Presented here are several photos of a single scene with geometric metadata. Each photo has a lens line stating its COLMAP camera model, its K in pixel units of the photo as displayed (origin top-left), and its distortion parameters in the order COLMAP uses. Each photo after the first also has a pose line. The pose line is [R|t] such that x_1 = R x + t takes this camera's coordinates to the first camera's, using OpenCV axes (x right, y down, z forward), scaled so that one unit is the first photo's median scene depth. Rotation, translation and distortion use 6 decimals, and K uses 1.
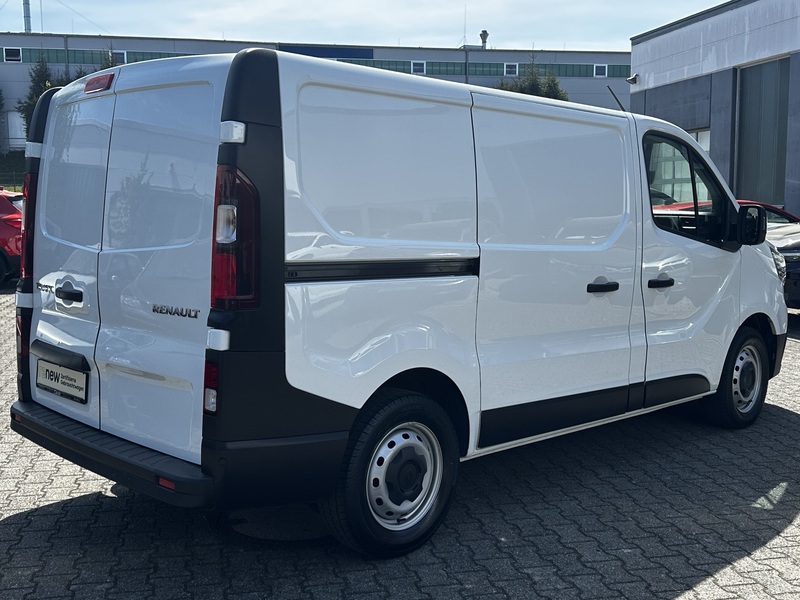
lens RADIAL K [[873.8, 0, 399.9], [0, 873.8, 300.6], [0, 0, 1]] dist [-0.001844, 0.000000]
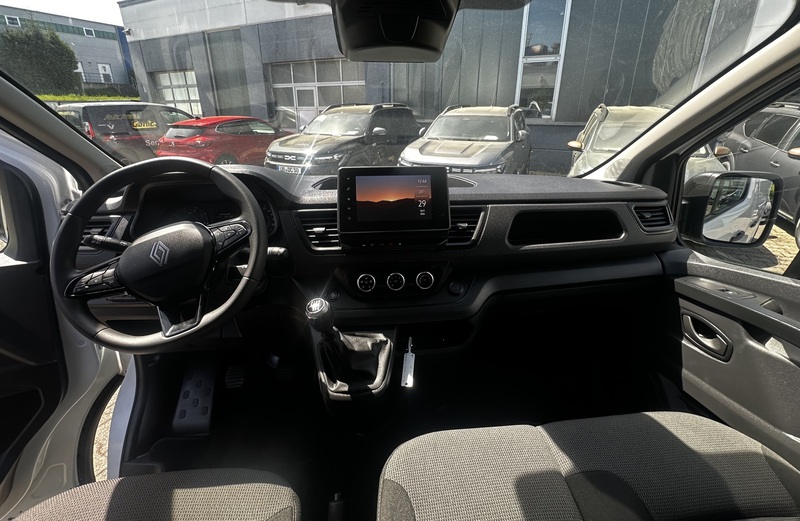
lens RADIAL K [[347.2, 0, 400.6], [0, 347.2, 259.2], [0, 0, 1]] dist [-0.001421, 0.000059]
pose [[0.630872, -0.266796, 0.728574, 0.006478], [0.062161, 0.953382, 0.295293, -0.011572], [-0.773393, -0.141004, 0.618046, 0.168766]]
